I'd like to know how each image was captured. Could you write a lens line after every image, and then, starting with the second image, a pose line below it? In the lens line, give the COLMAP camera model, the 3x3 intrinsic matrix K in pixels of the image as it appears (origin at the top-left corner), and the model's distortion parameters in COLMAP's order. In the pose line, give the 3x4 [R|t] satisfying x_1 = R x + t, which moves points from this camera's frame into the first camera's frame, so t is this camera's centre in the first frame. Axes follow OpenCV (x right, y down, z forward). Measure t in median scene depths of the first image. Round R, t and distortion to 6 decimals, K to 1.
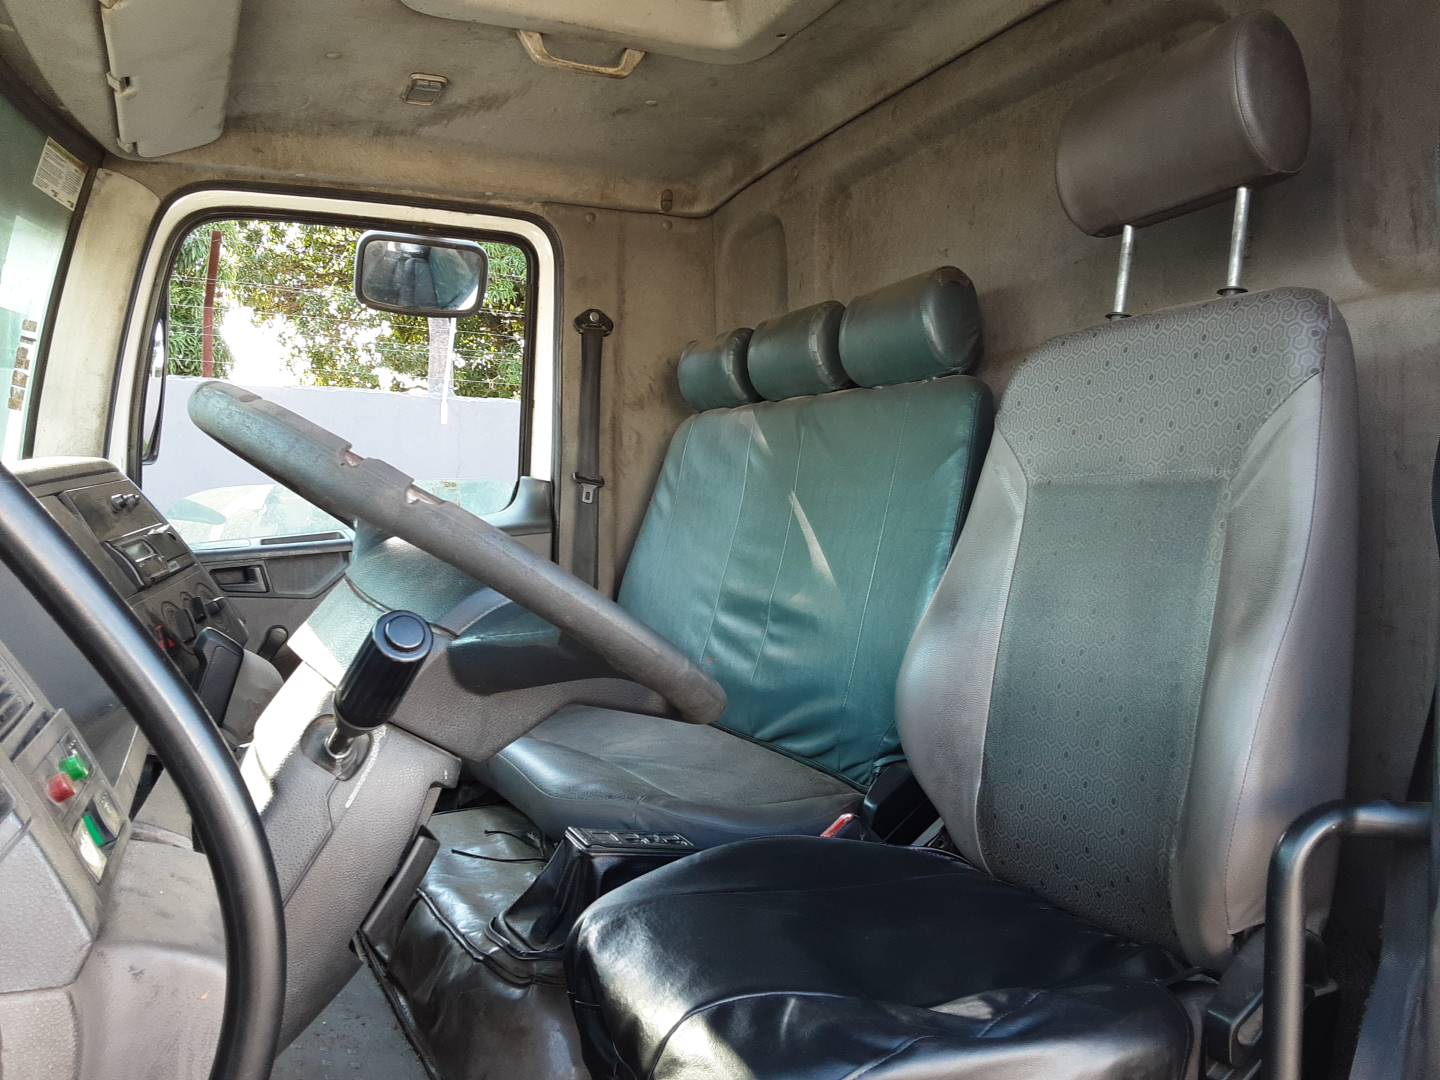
lens RADIAL K [[1172.3, 0, 726.2], [0, 1172.3, 520.4], [0, 0, 1]] dist [0.114072, -0.174386]
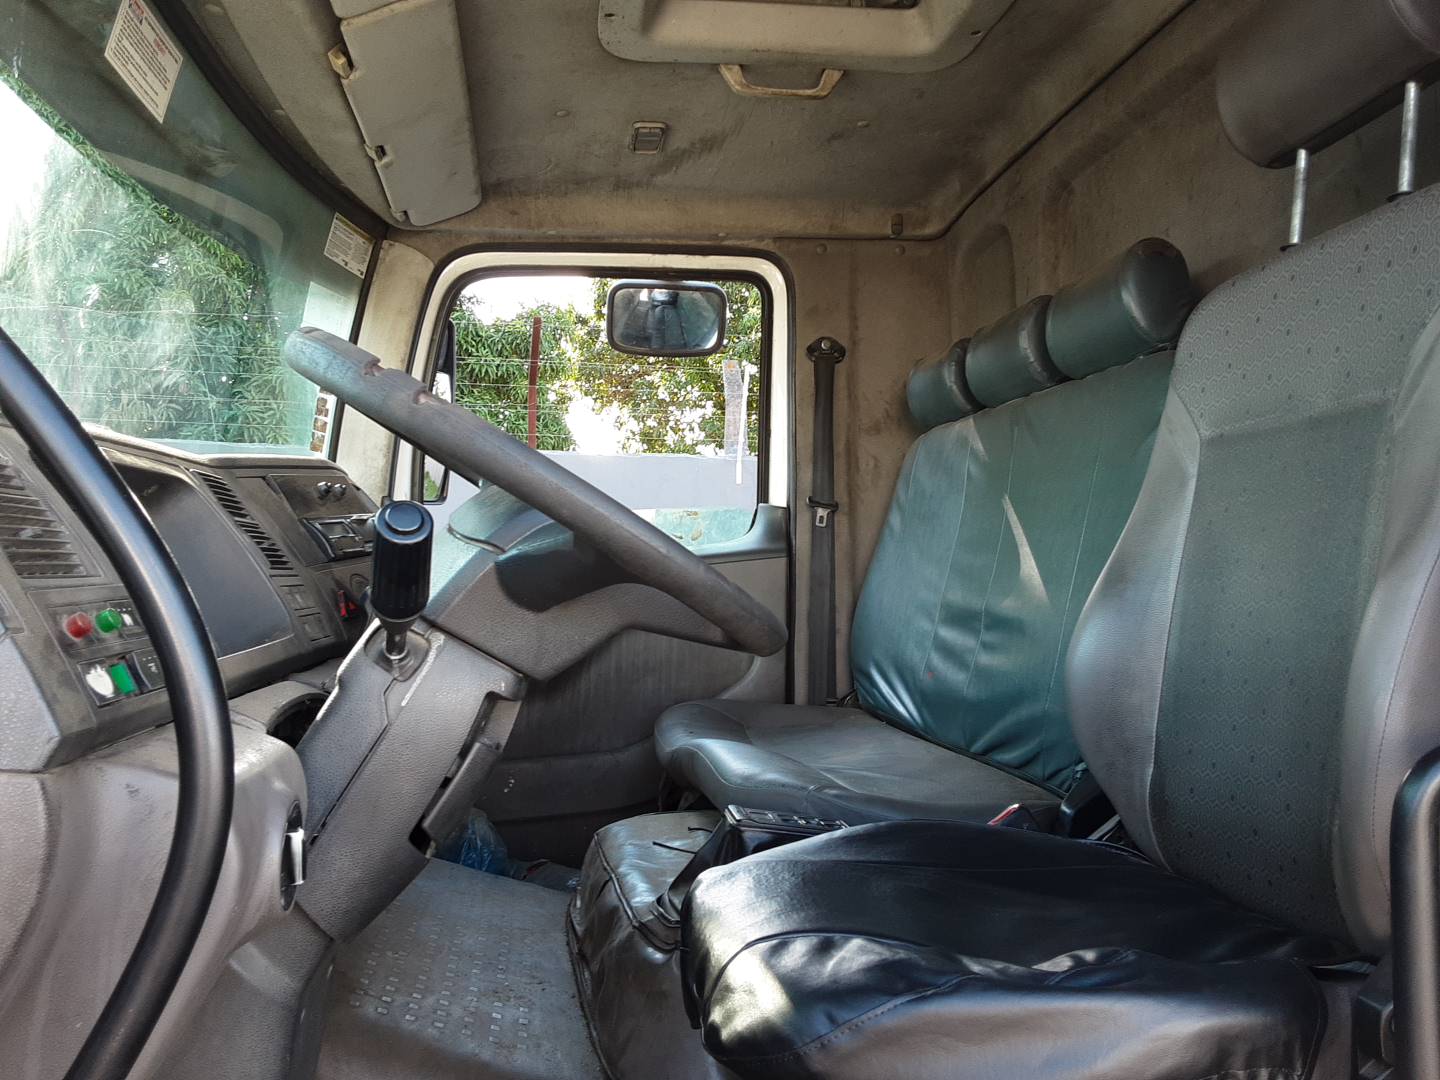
lens RADIAL K [[1172.3, 0, 723.0], [0, 1172.3, 520.7], [0, 0, 1]] dist [0.114072, -0.174386]
pose [[0.961045, -0.031291, -0.274616, 0.100063], [0.014220, 0.997853, -0.063934, 0.055742], [0.276027, 0.057538, 0.959426, 0.014007]]
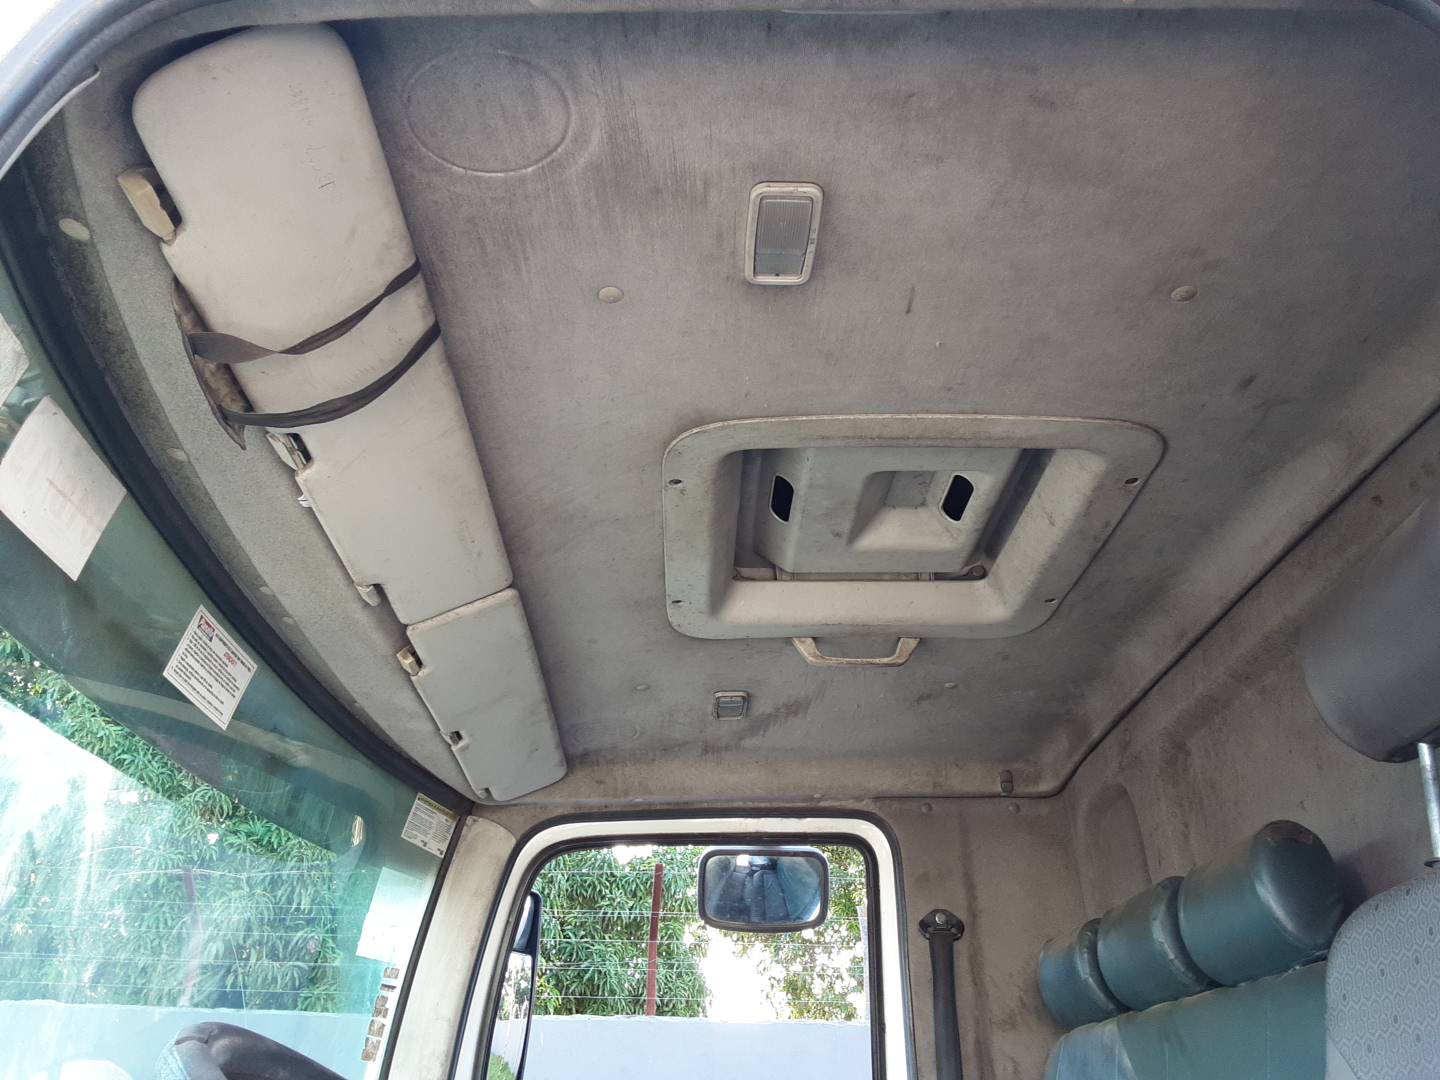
lens RADIAL K [[1172.3, 0, 719.3], [0, 1172.3, 506.0], [0, 0, 1]] dist [0.114072, -0.174386]
pose [[0.918418, -0.198411, -0.342258, 0.138706], [0.004796, 0.870659, -0.491863, -0.001746], [0.395581, 0.450095, 0.800581, 0.083493]]
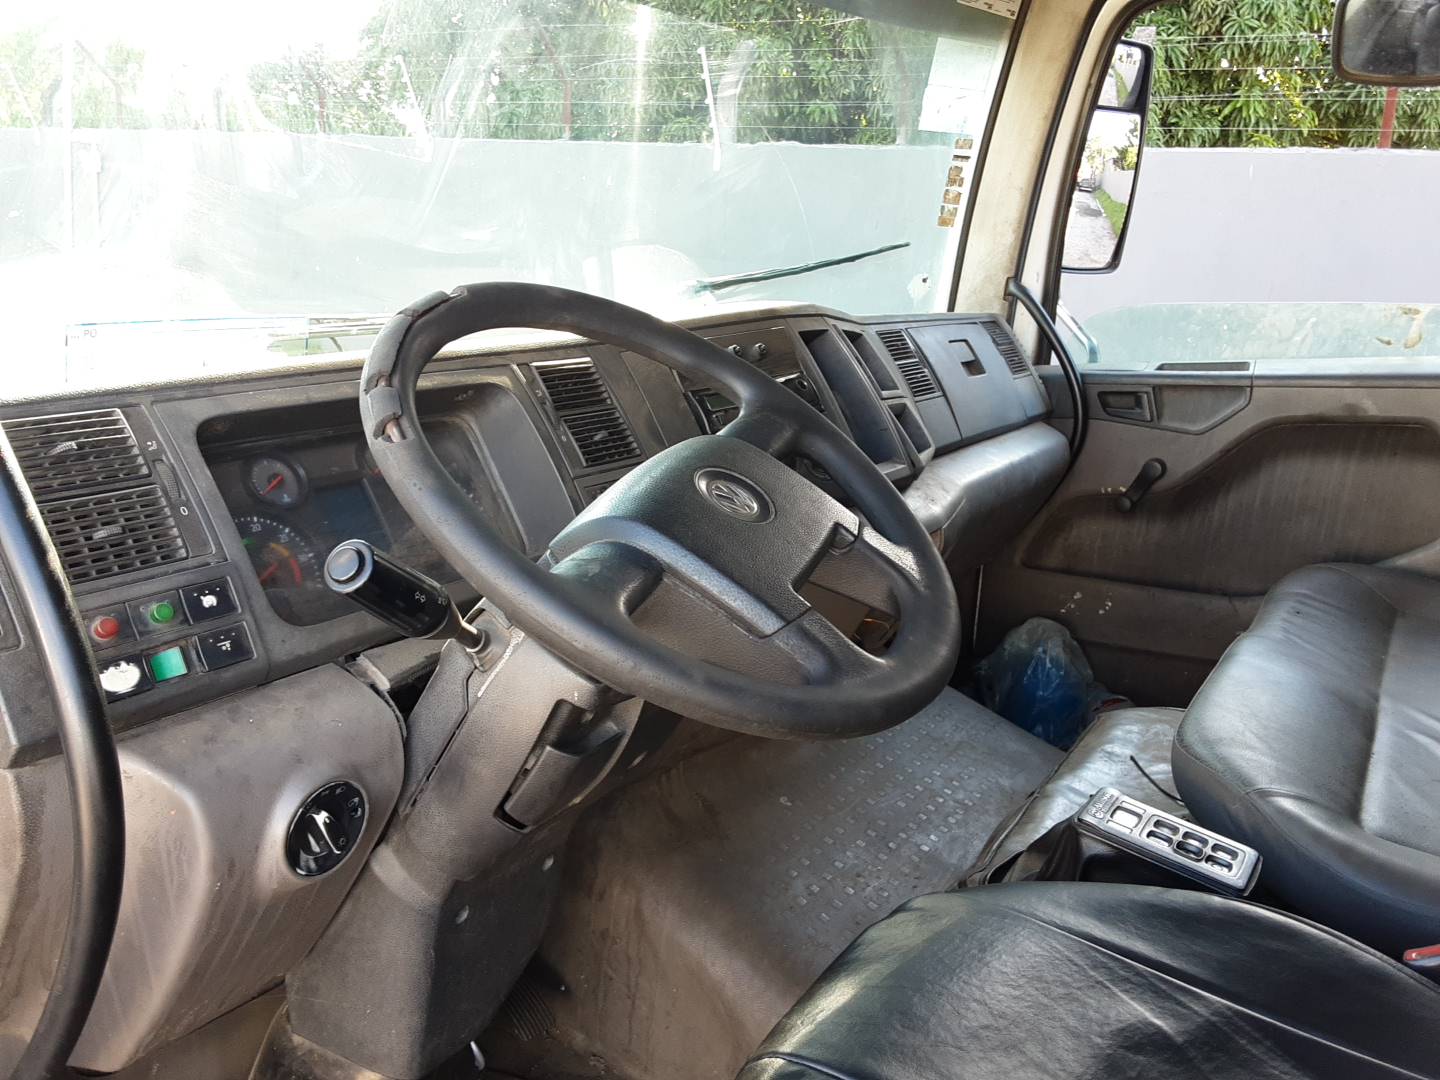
lens RADIAL K [[1172.3, 0, 718.3], [0, 1172.3, 527.8], [0, 0, 1]] dist [0.114072, -0.174386]
pose [[0.540877, 0.209484, -0.814597, 0.243719], [-0.043385, 0.974147, 0.221708, -0.059108], [0.839982, -0.084576, 0.535983, 0.237050]]
